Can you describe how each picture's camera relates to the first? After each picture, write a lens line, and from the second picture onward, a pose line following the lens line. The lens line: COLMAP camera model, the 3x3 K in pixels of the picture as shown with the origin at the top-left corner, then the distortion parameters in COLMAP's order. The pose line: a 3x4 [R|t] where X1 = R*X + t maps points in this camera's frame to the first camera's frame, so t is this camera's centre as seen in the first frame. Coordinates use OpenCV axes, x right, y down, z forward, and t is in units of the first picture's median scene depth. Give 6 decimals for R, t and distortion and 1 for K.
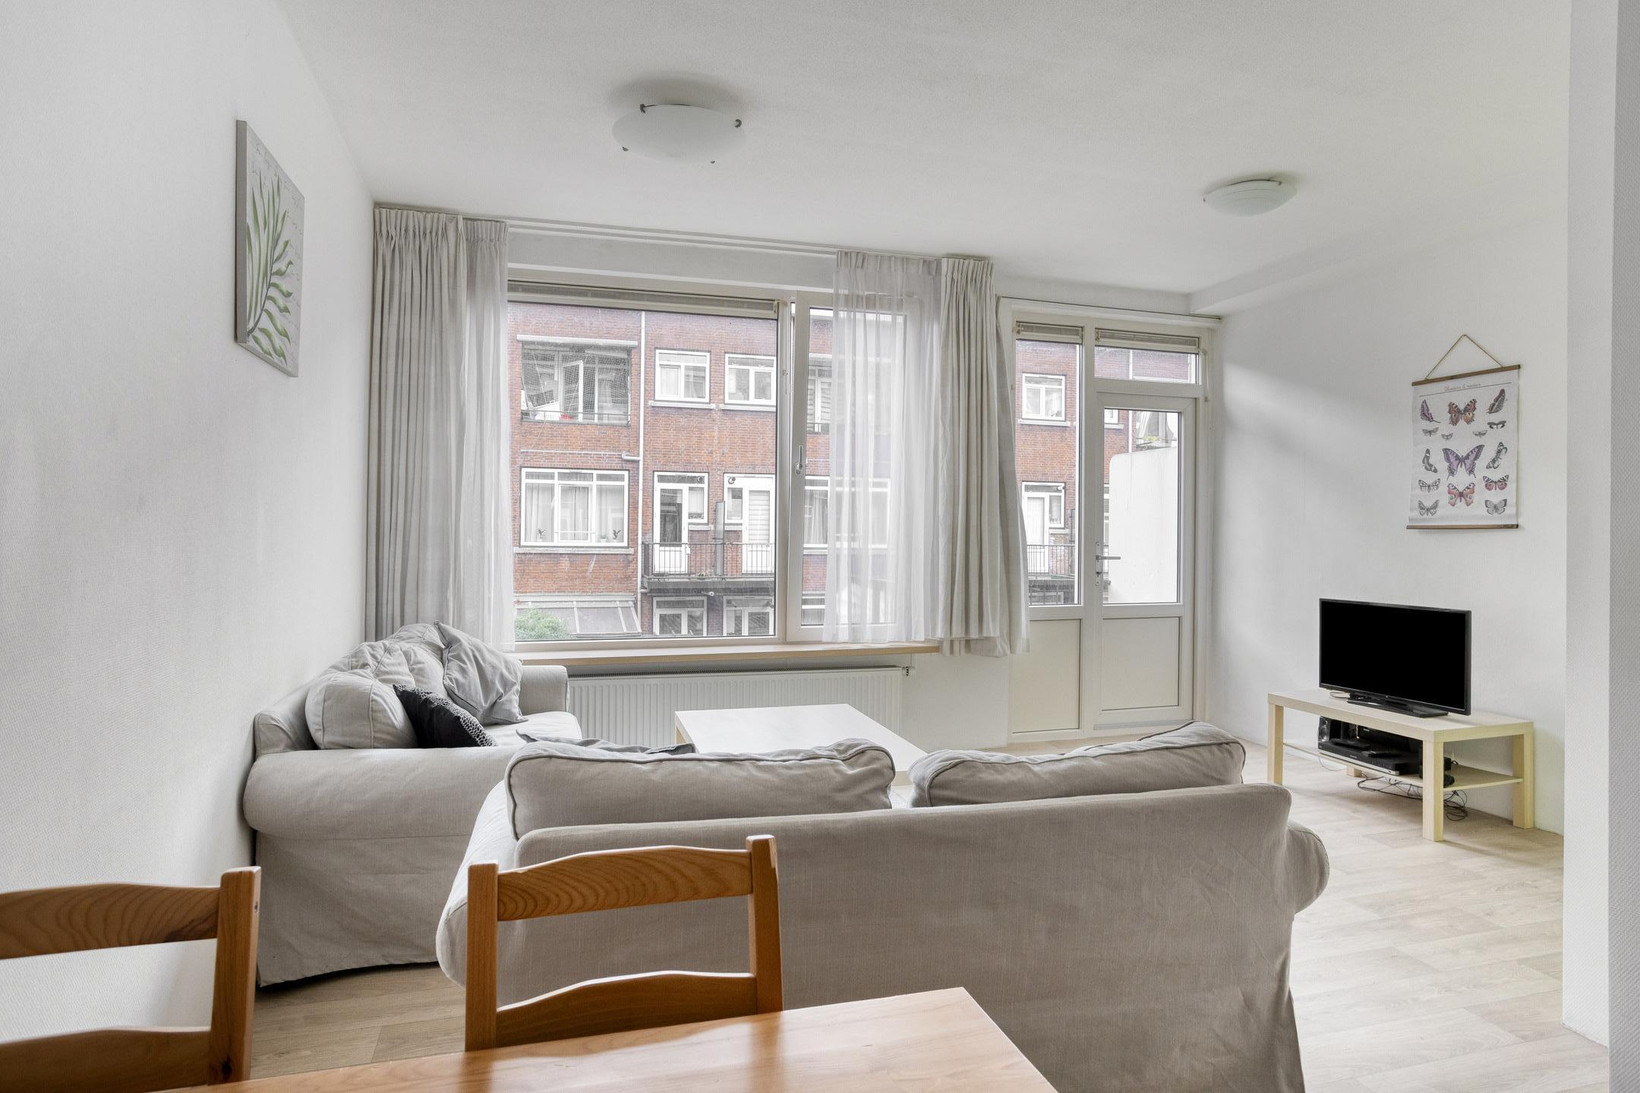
lens RADIAL K [[935.1, 0, 830.1], [0, 935.1, 535.8], [0, 0, 1]] dist [-0.029465, 0.029231]
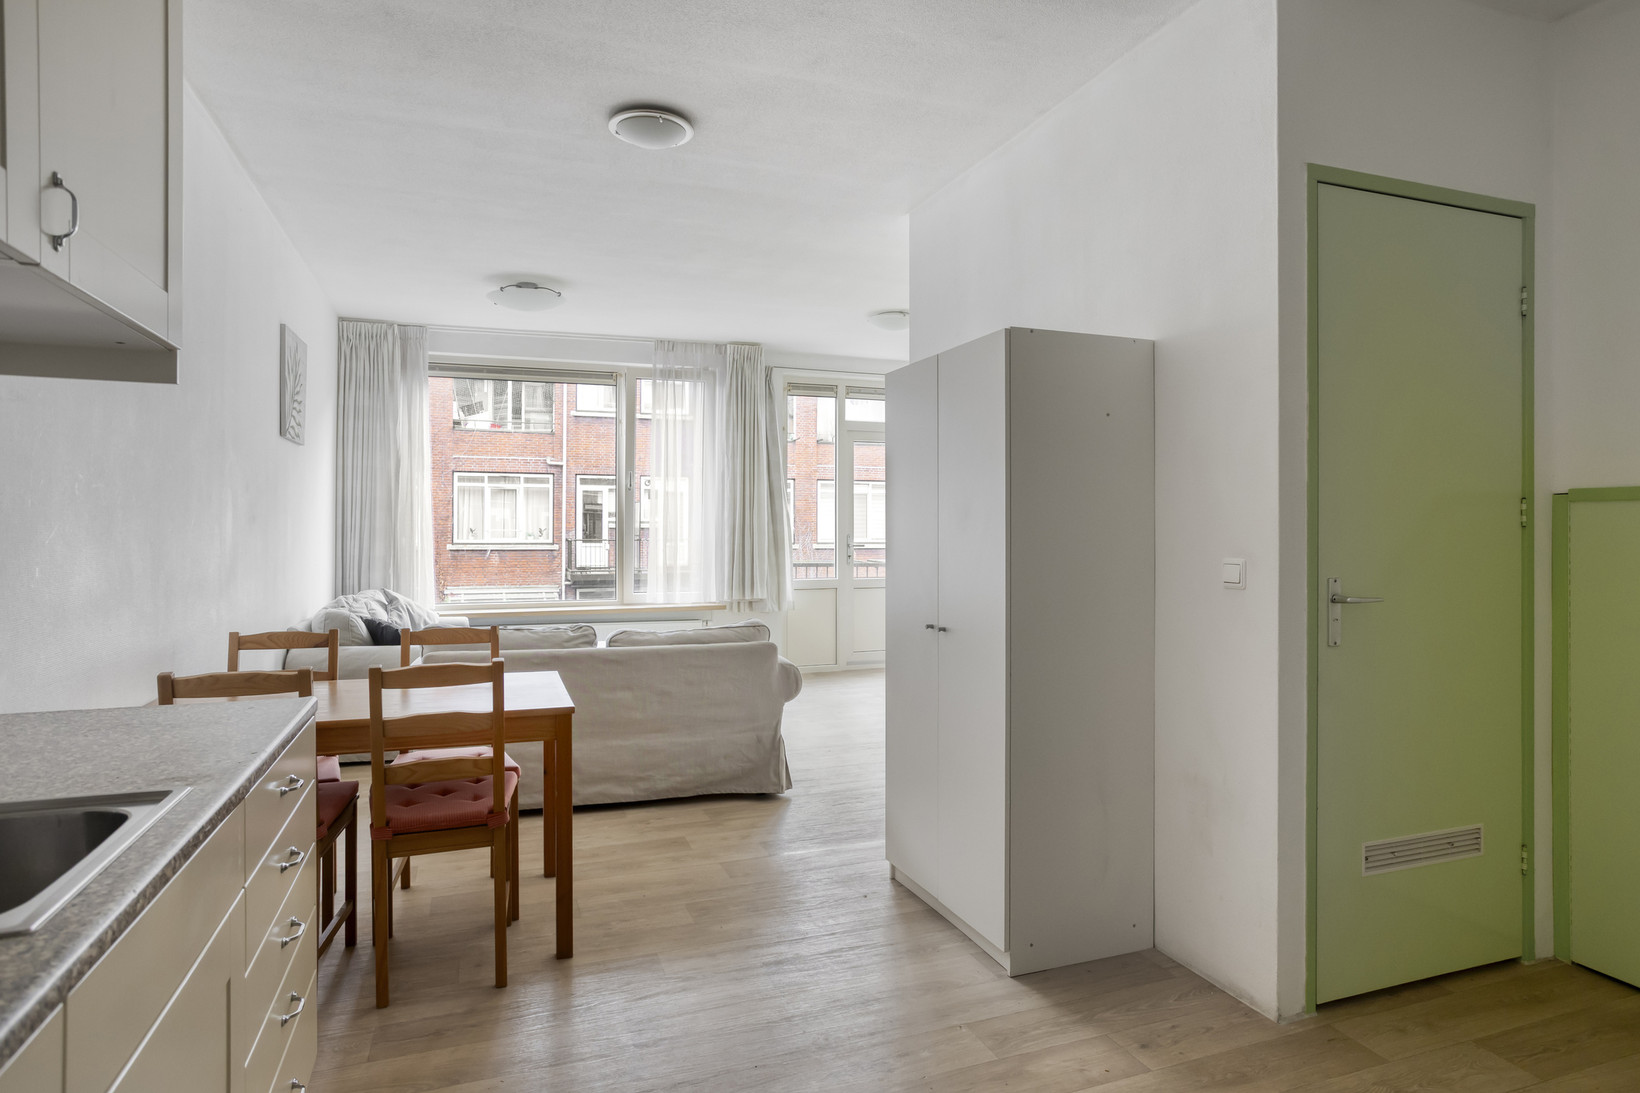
lens RADIAL K [[935.1, 0, 826.1], [0, 935.1, 532.6], [0, 0, 1]] dist [-0.029465, 0.029231]
pose [[0.998532, -0.007393, 0.053653, 0.047888], [0.007356, 0.999973, 0.000883, 0.000493], [-0.053659, -0.000487, 0.998559, -0.120688]]
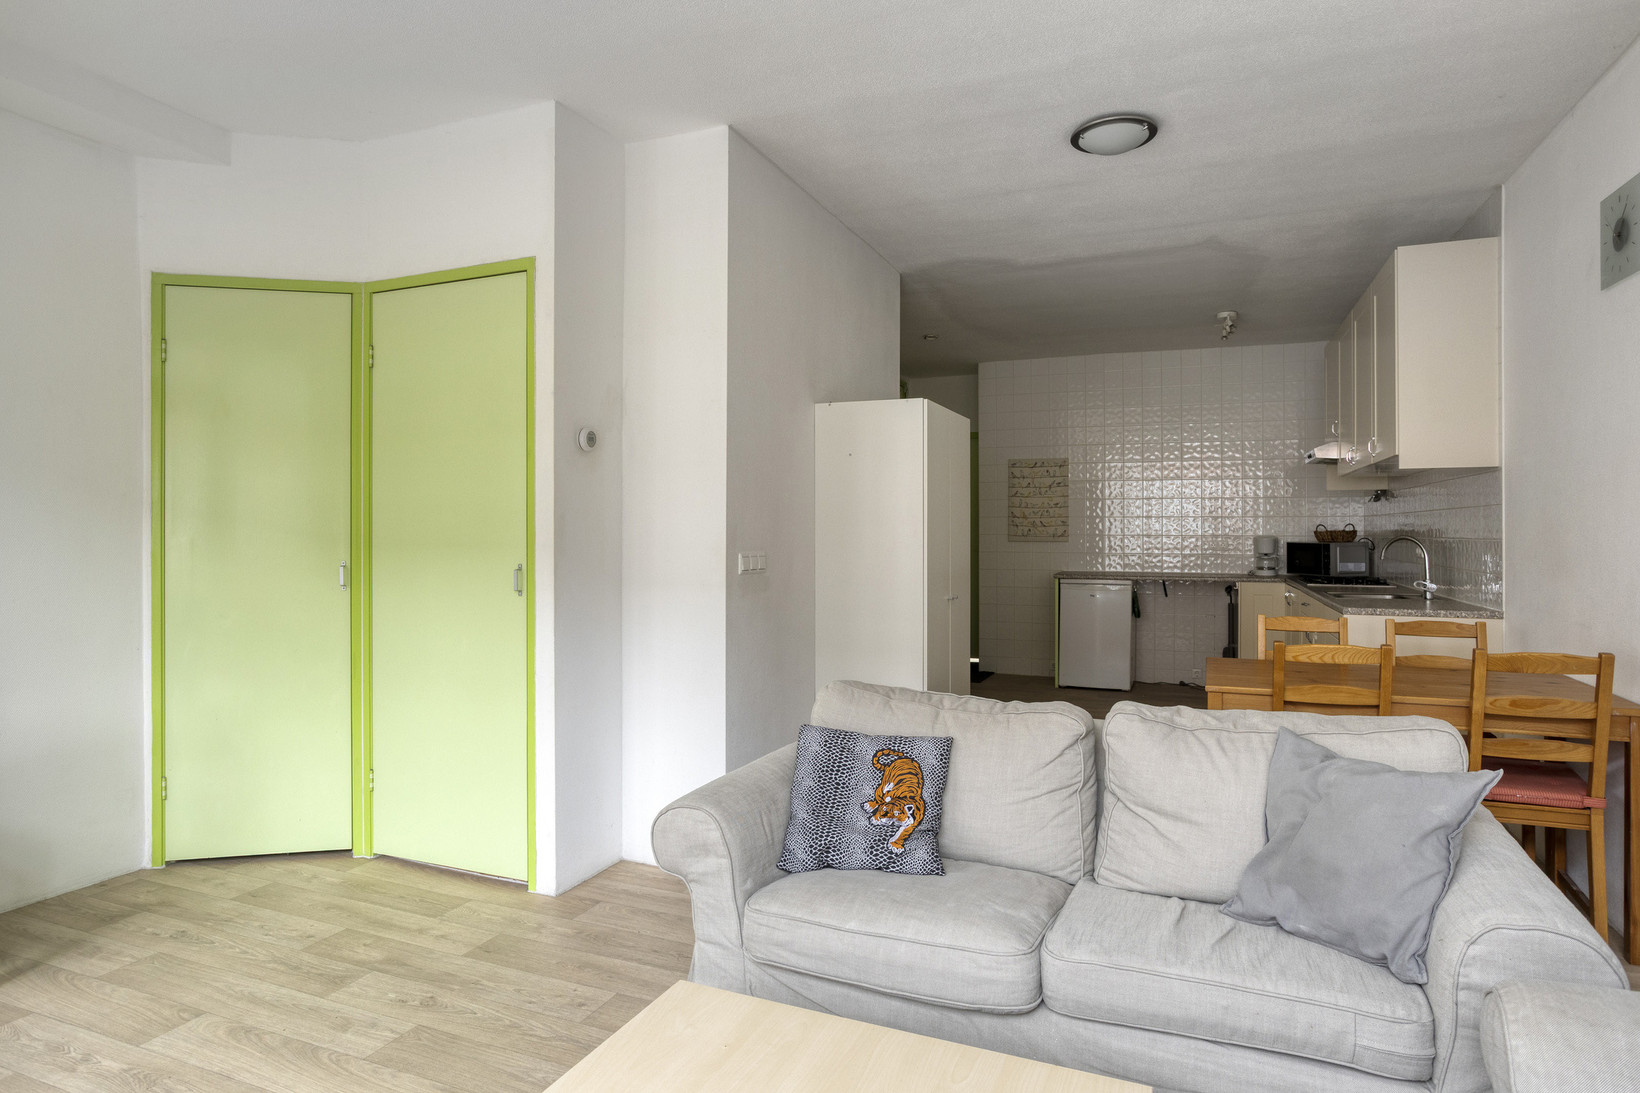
lens RADIAL K [[935.1, 0, 819.1], [0, 935.1, 538.0], [0, 0, 1]] dist [-0.029465, 0.029231]
pose [[-0.762953, -0.019373, 0.646163, -0.317673], [-0.009168, 0.999775, 0.019150, -0.017094], [-0.646389, 0.008687, -0.762959, 1.615095]]
